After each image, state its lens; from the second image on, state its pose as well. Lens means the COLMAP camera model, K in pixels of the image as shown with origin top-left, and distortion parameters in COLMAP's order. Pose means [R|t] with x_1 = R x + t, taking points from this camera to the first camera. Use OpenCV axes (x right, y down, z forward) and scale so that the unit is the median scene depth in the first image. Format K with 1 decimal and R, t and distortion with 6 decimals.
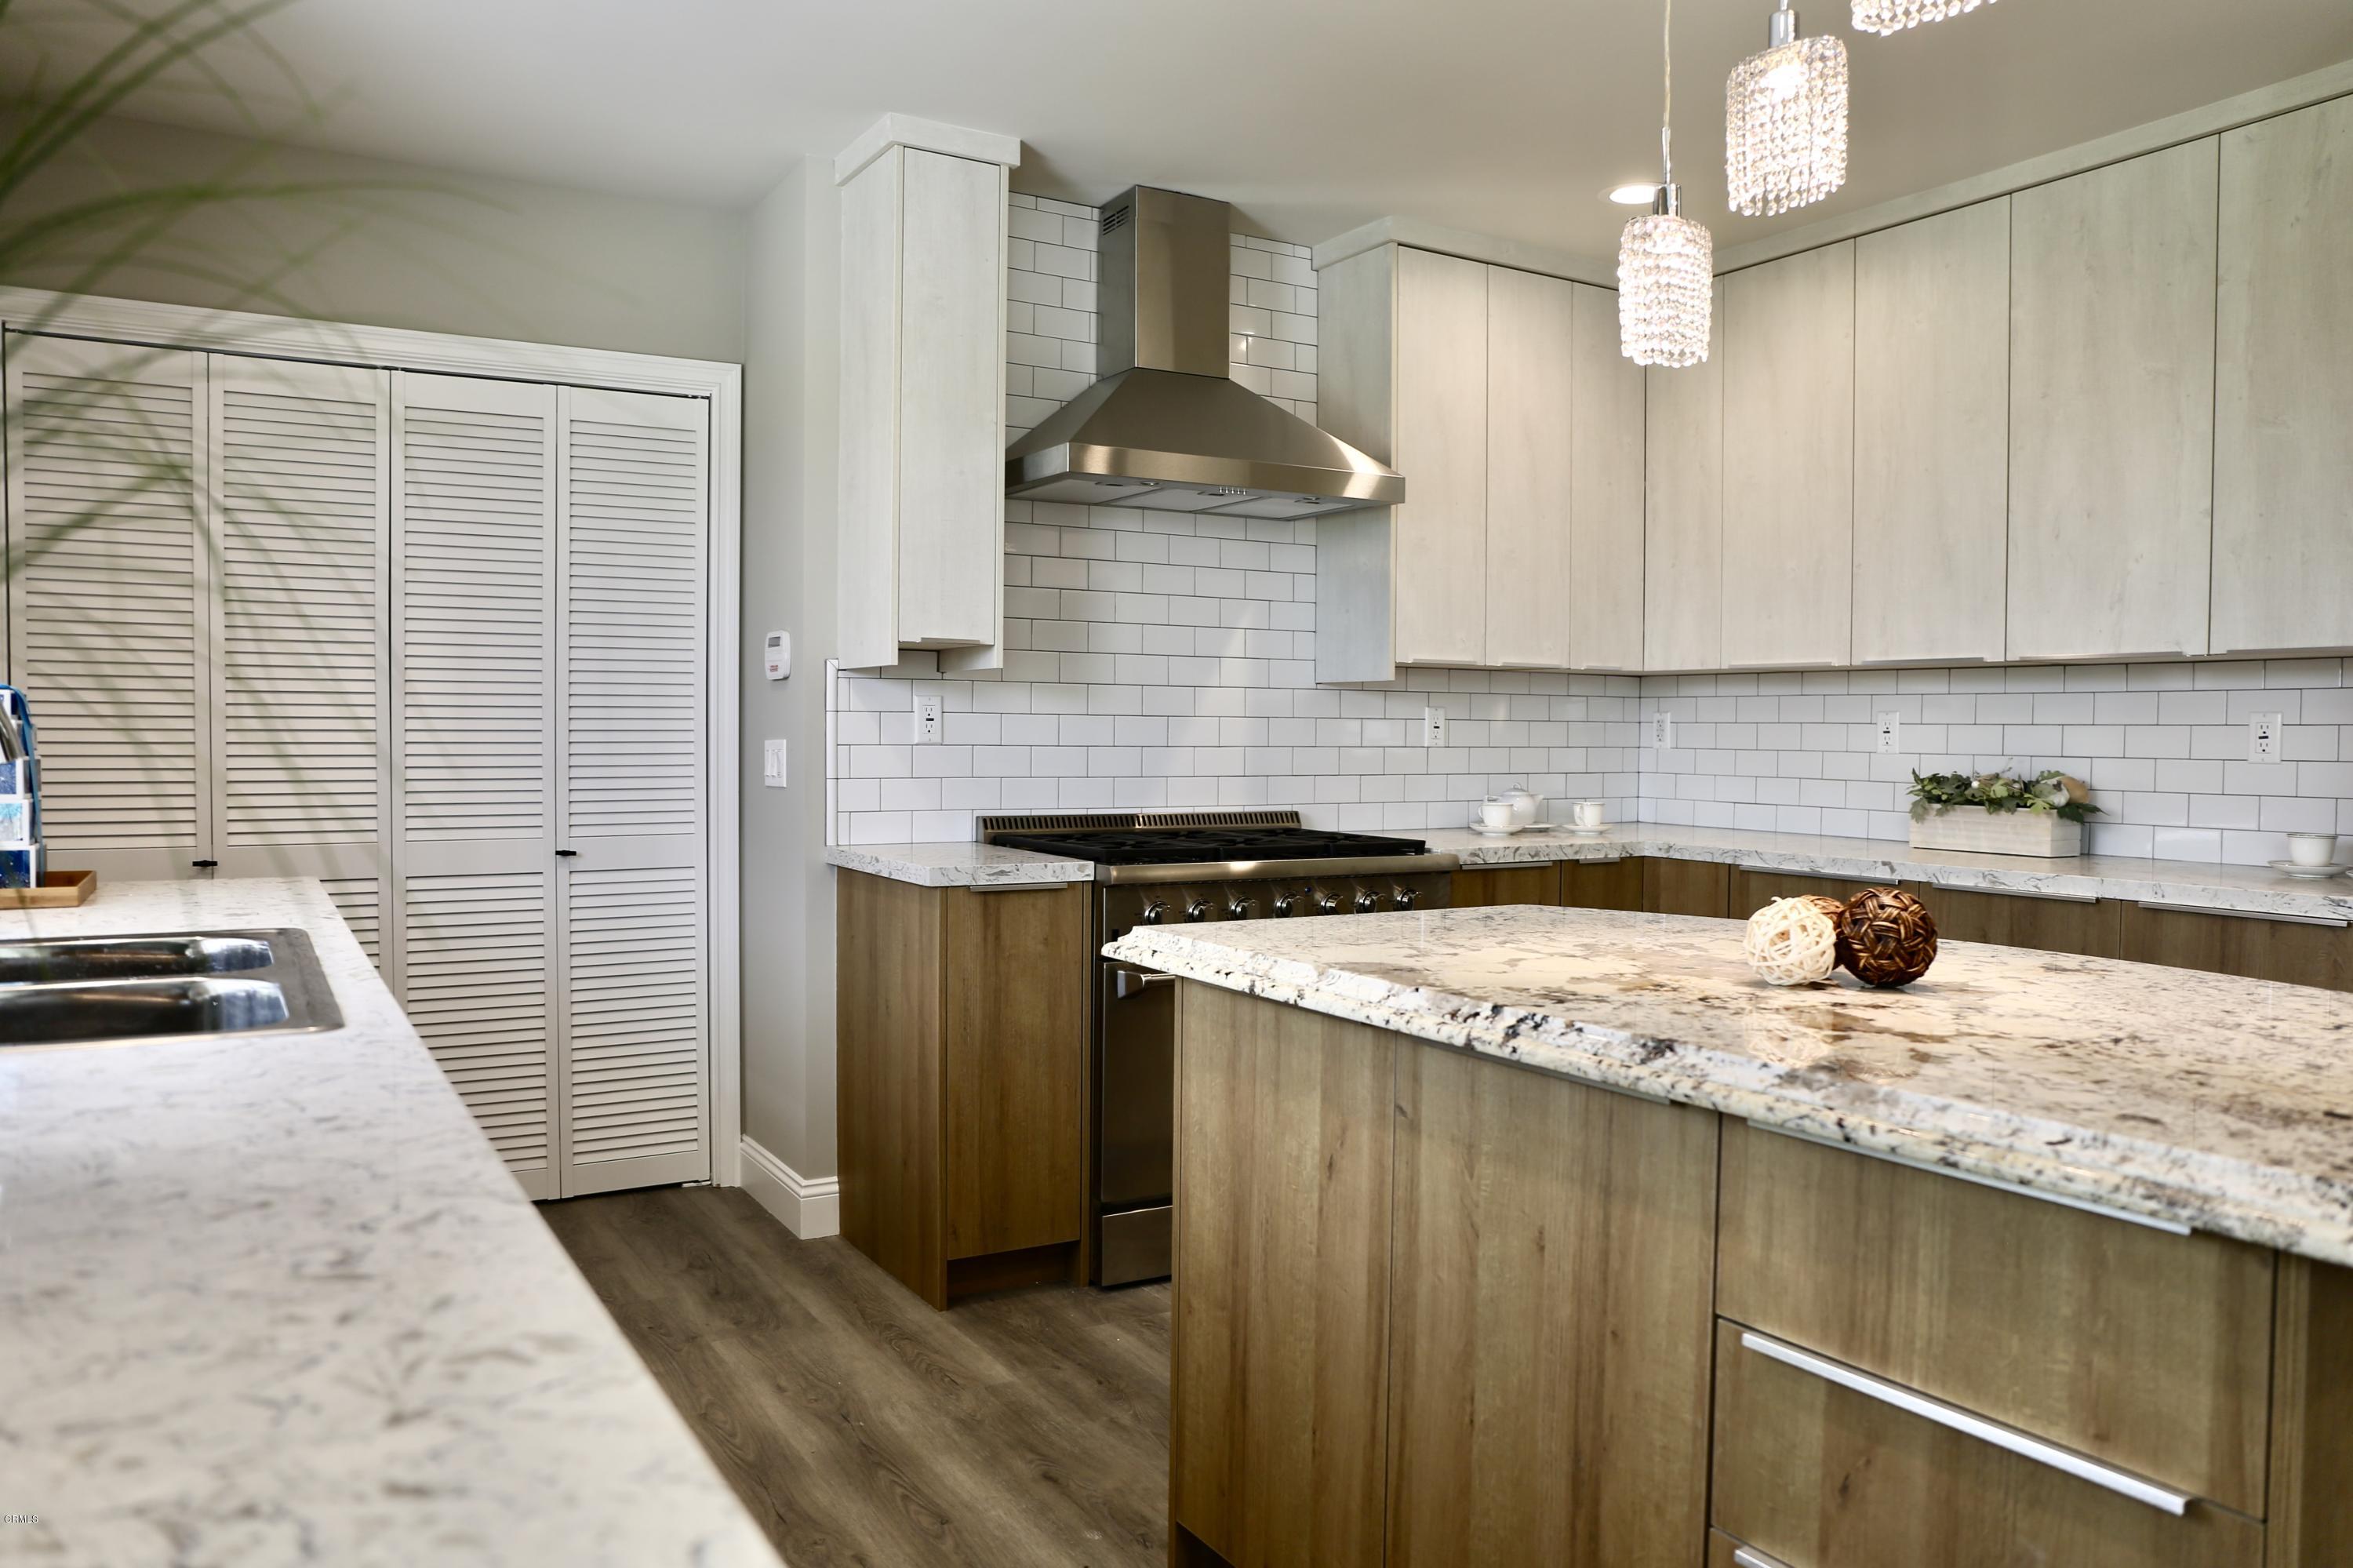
lens RADIAL K [[1692.9, 0, 1177.2], [0, 1692.9, 783.2], [0, 0, 1]] dist [-0.079746, 0.044594]
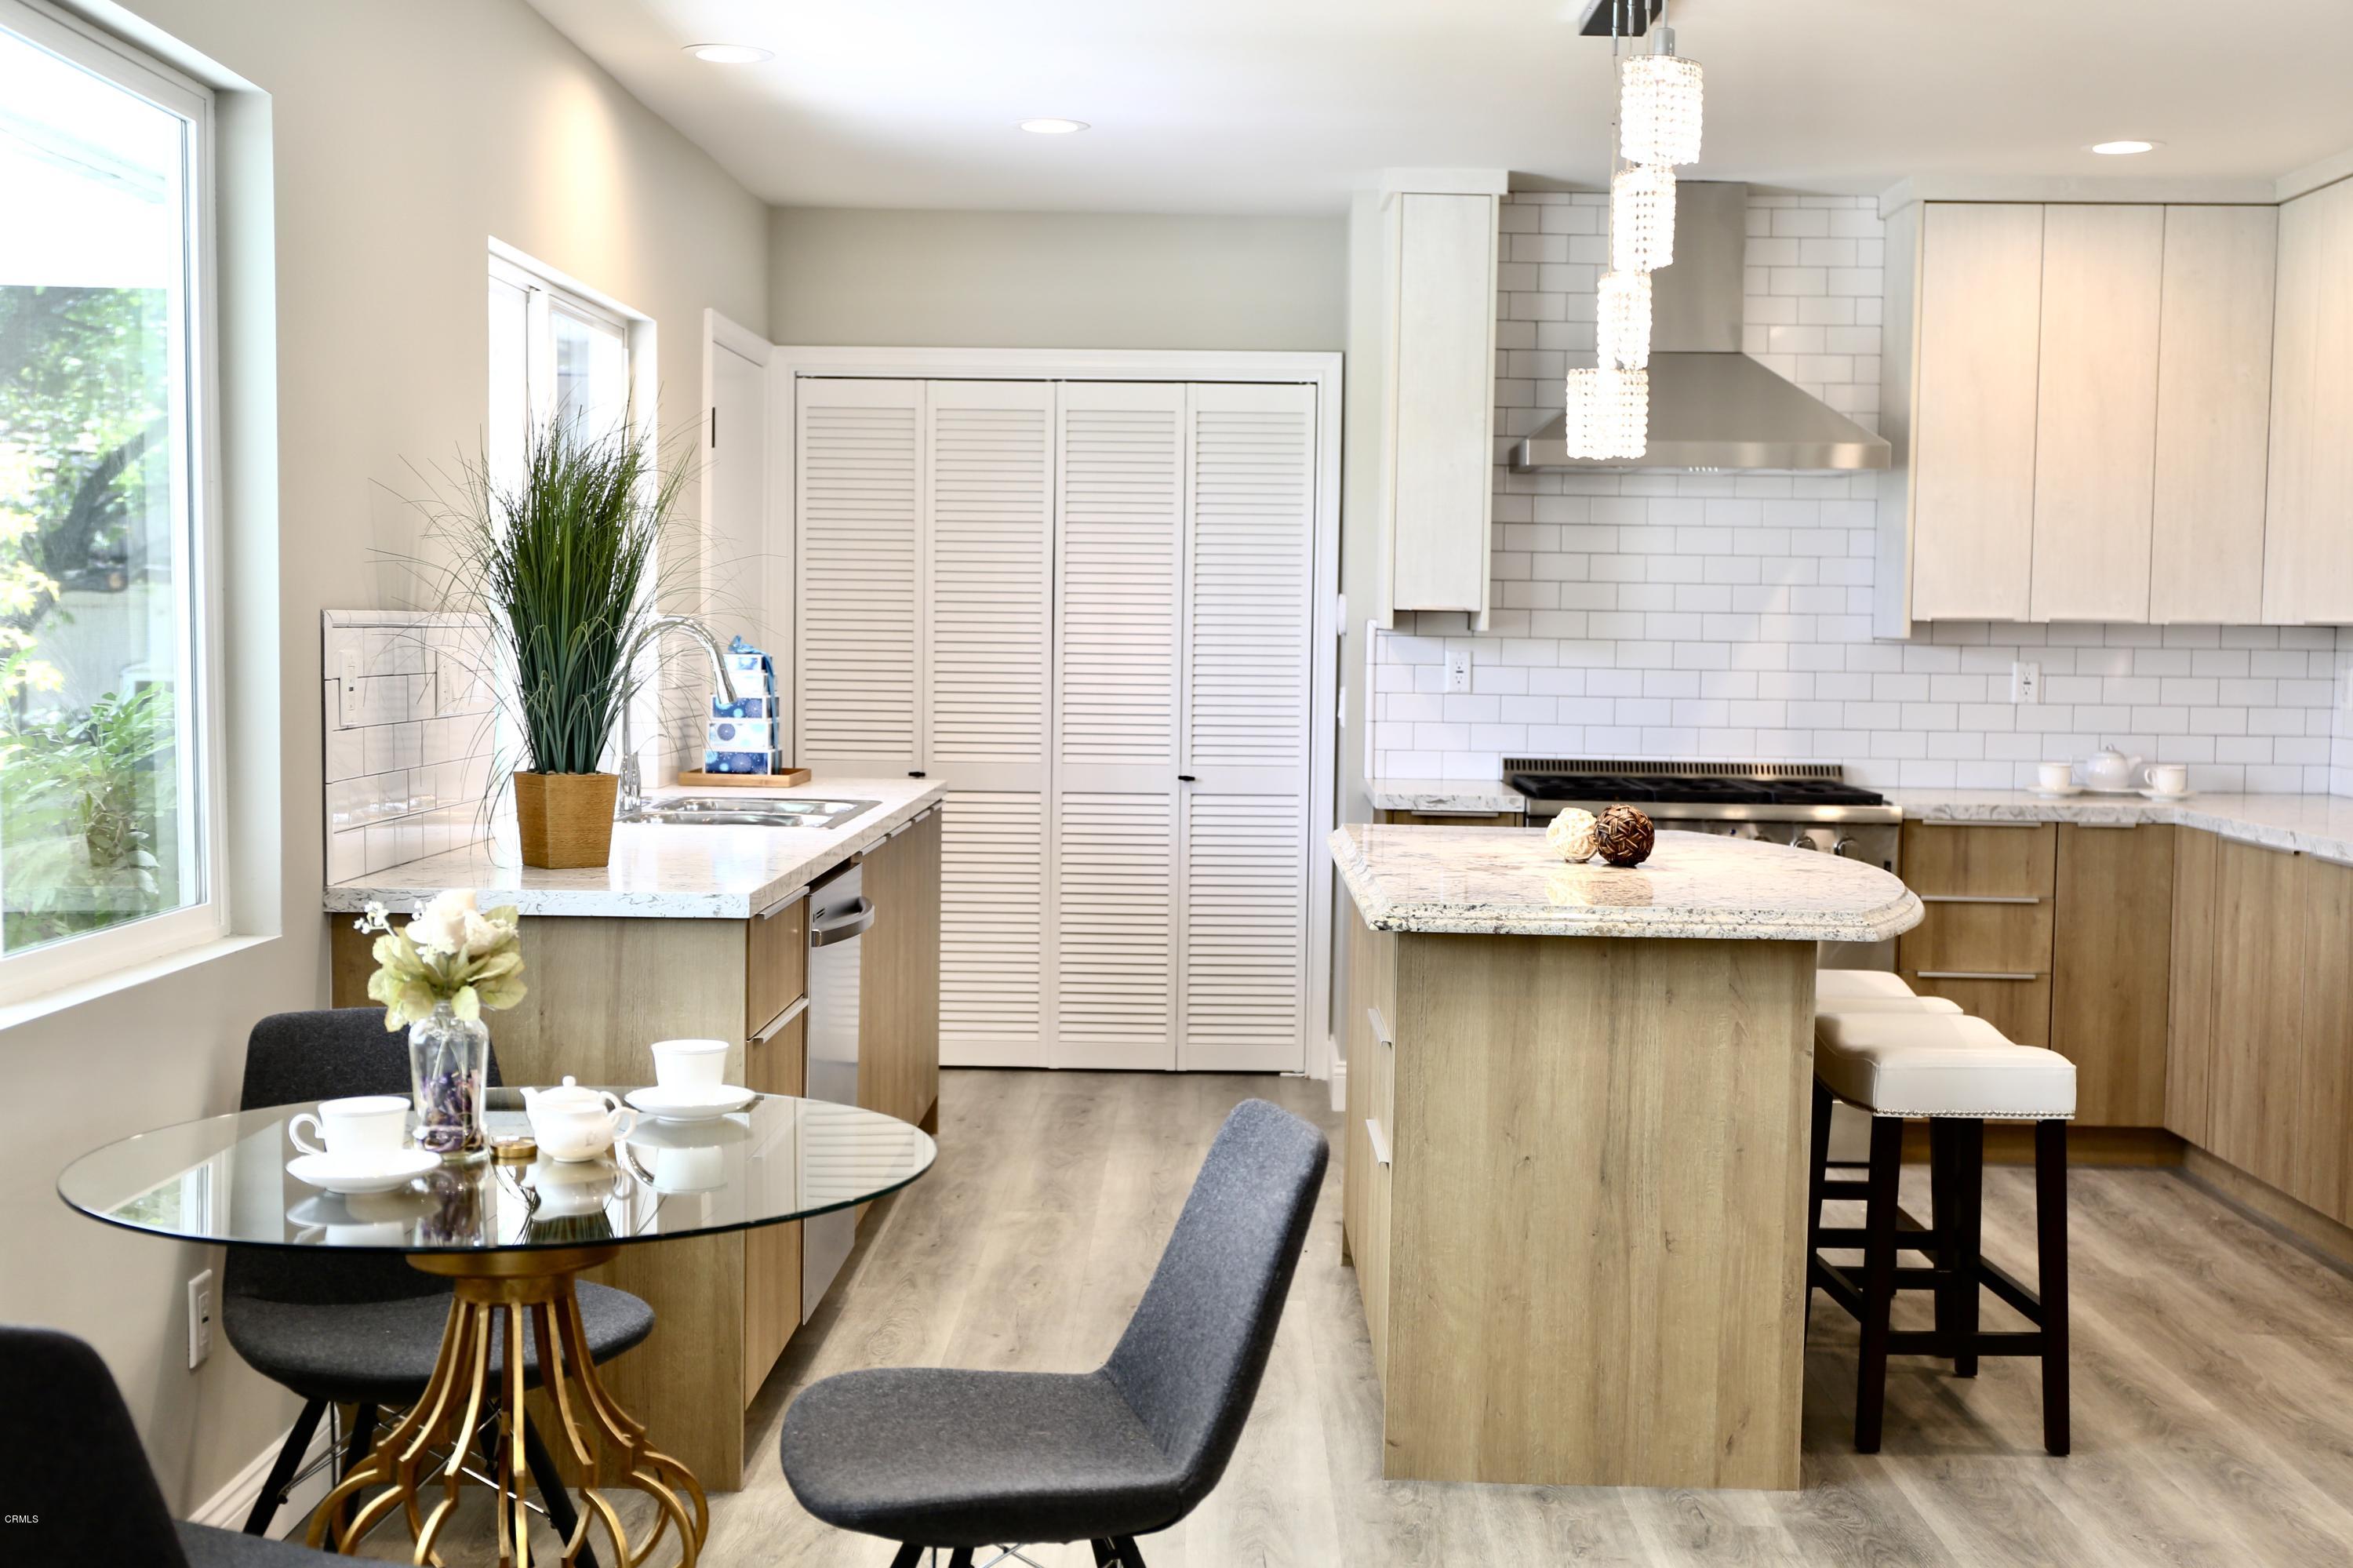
lens RADIAL K [[2725.6, 0, 1174.1], [0, 2725.6, 794.5], [0, 0, 1]] dist [0.082581, 0.000000]
pose [[0.859535, 0.038745, -0.509606, 0.604021], [-0.025457, 0.999130, 0.033027, -0.010343], [0.510443, -0.015414, 0.859774, -0.657478]]
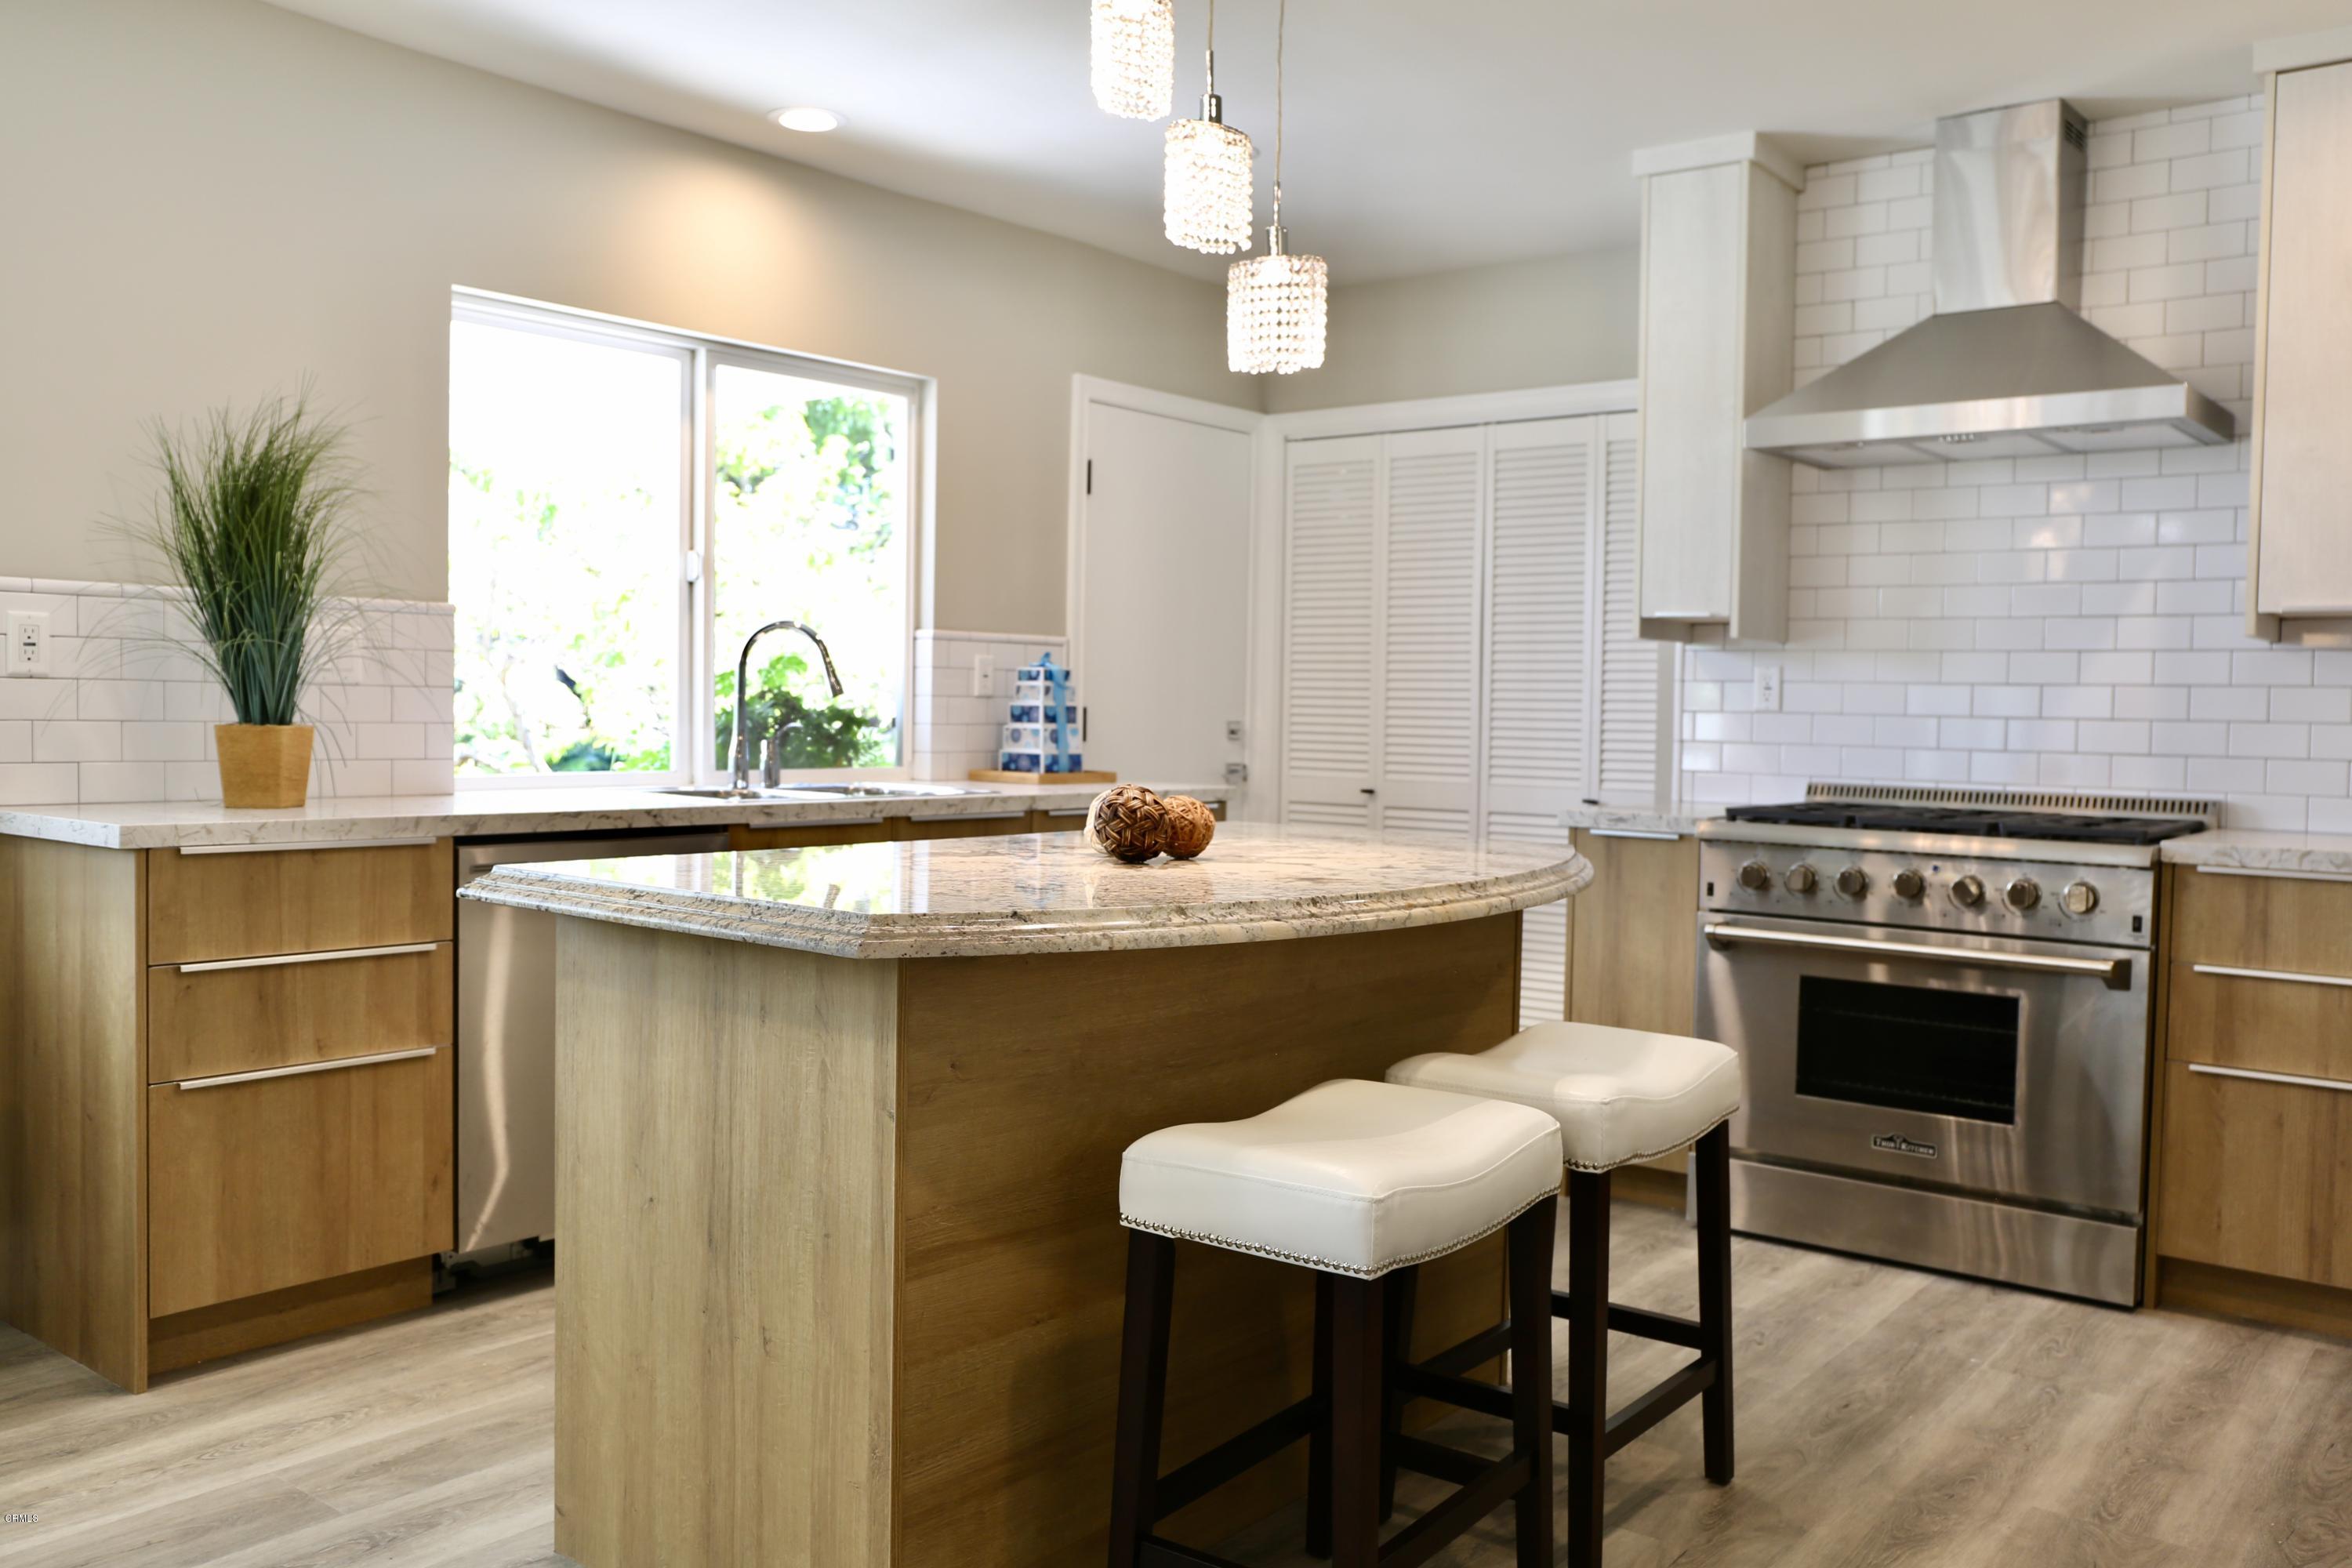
lens RADIAL K [[1843.7, 0, 1183.2], [0, 1843.7, 795.6], [0, 0, 1]] dist [-0.031030, 0.027143]
pose [[0.359876, 0.042222, -0.932044, 0.763728], [-0.045590, 0.998578, 0.027633, 0.013531], [0.931886, 0.032547, 0.361289, 0.233500]]
